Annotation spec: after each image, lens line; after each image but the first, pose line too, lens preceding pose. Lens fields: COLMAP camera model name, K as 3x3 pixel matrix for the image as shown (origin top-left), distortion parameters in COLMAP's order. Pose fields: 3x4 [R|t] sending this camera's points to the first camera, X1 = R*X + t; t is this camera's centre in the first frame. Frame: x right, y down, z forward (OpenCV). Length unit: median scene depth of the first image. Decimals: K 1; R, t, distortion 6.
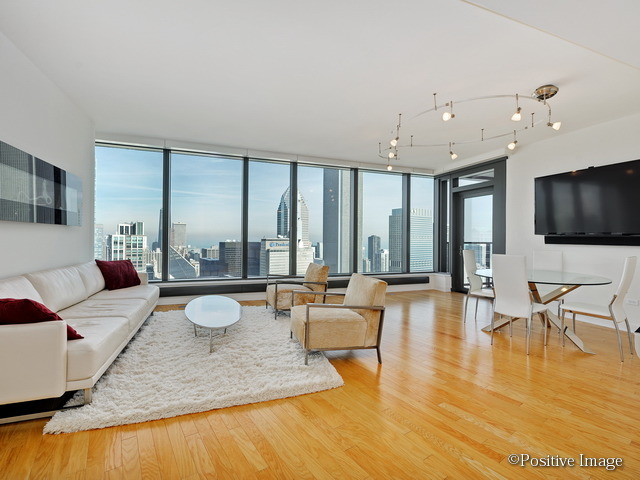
lens RADIAL K [[294.0, 0, 317.5], [0, 294.0, 237.5], [0, 0, 1]] dist [-0.015108, -0.000182]
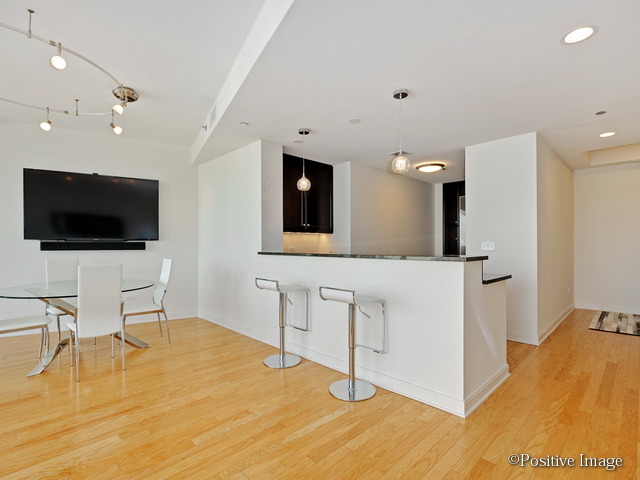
lens RADIAL K [[319.6, 0, 322.4], [0, 319.6, 243.2], [0, 0, 1]] dist [0.001006, 0.000664]
pose [[-0.162430, -0.006694, 0.986697, -0.231530], [-0.003445, 0.999975, 0.006217, -0.007842], [-0.986714, -0.002389, -0.162449, 0.326599]]
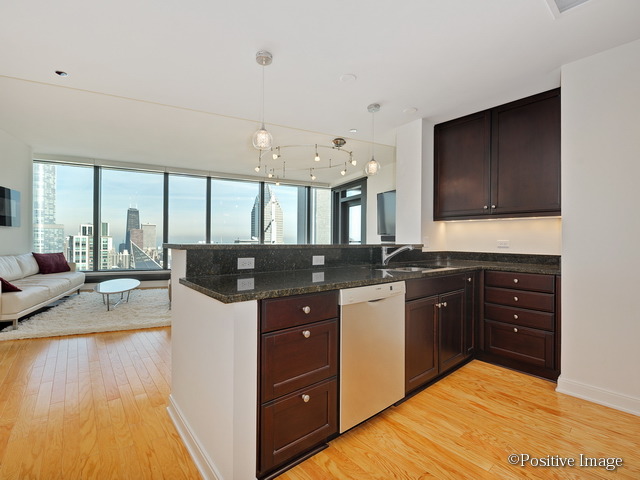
lens RADIAL K [[294.0, 0, 317.5], [0, 294.0, 237.5], [0, 0, 1]] dist [-0.015108, -0.000182]
pose [[0.996510, 0.002578, 0.083431, 0.331762], [-0.002128, 0.999983, -0.005484, 0.009398], [-0.083444, 0.005287, 0.996498, -0.335777]]
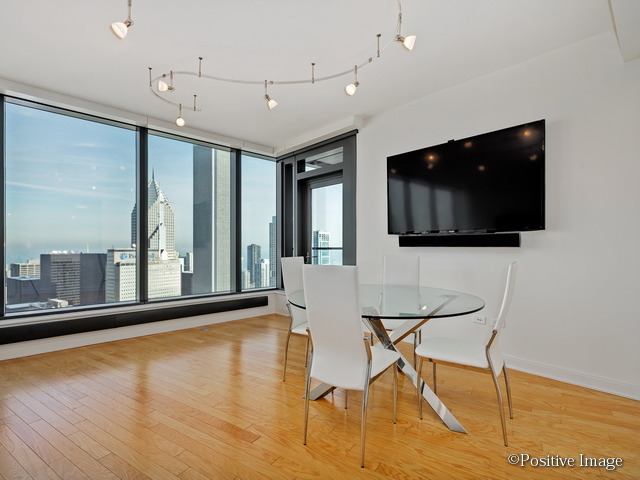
lens RADIAL K [[319.6, 0, 322.4], [0, 319.6, 243.2], [0, 0, 1]] dist [0.001006, 0.000664]
pose [[0.920745, -0.004674, 0.390137, 0.270473], [0.008482, 0.999932, -0.008038, 0.015349], [-0.390072, 0.010710, 0.920722, 0.315802]]
